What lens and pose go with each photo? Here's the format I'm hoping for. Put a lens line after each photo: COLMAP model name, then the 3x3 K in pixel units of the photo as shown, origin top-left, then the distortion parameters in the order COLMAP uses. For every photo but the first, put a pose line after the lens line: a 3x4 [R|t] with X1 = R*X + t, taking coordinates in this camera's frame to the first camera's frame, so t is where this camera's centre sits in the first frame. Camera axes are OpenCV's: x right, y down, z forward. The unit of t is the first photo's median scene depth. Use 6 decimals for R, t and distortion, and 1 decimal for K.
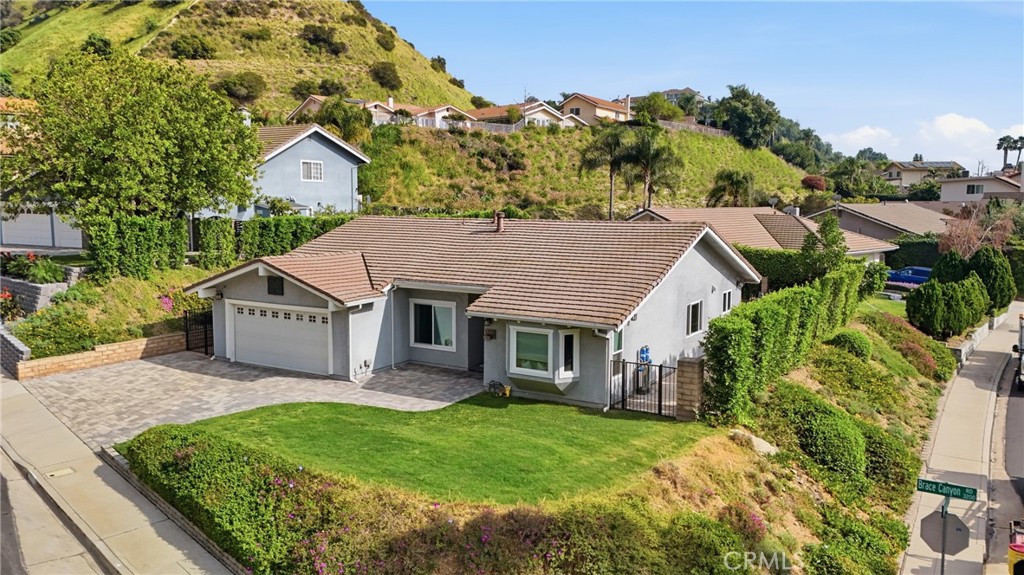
lens RADIAL K [[746.7, 0, 513.3], [0, 746.7, 293.8], [0, 0, 1]] dist [0.049085, -0.035040]
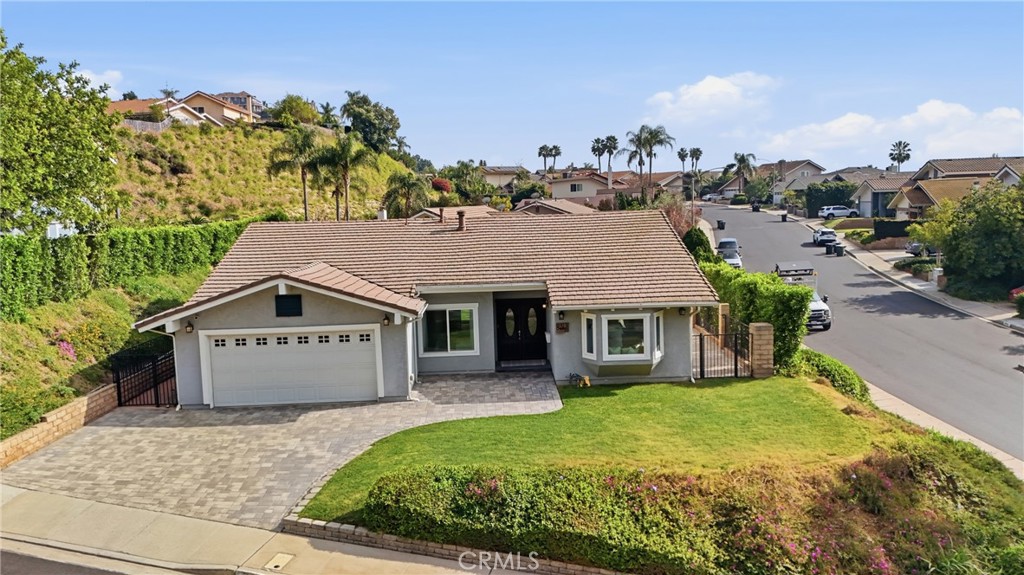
lens RADIAL K [[746.7, 0, 512.3], [0, 746.7, 285.0], [0, 0, 1]] dist [0.049085, -0.035040]
pose [[0.850399, -0.087899, 0.518743, -0.149931], [0.097232, 0.995219, 0.009240, -0.004708], [-0.517075, 0.042581, 0.854880, 0.042943]]
